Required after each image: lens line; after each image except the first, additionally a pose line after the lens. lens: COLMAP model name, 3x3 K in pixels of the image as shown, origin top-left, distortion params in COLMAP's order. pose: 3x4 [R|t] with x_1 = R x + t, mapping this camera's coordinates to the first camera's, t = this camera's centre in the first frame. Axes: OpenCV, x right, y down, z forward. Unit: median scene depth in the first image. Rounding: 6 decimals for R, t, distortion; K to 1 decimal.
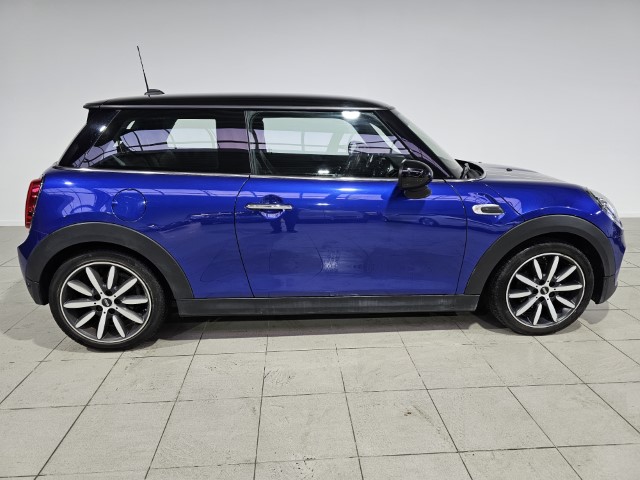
lens RADIAL K [[441.2, 0, 322.7], [0, 441.2, 241.5], [0, 0, 1]] dist [0.023565, -0.025938]
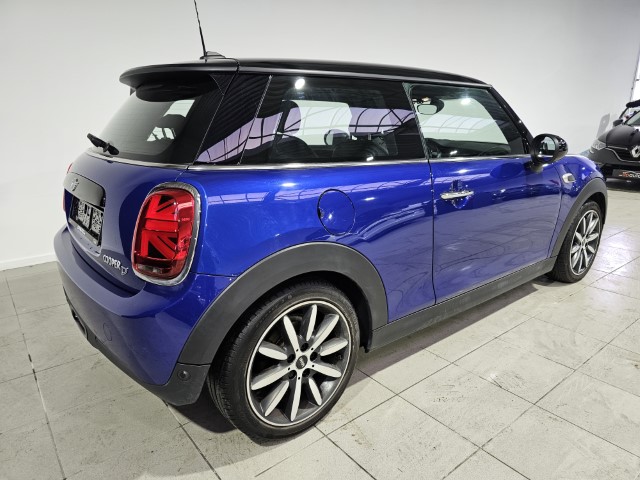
lens RADIAL K [[441.2, 0, 319.5], [0, 441.2, 237.7], [0, 0, 1]] dist [0.023565, -0.025938]
pose [[0.820297, -0.156104, 0.550223, -0.802942], [0.163185, 0.985923, 0.036433, -0.067133], [-0.548164, 0.059903, 0.834223, 0.417708]]
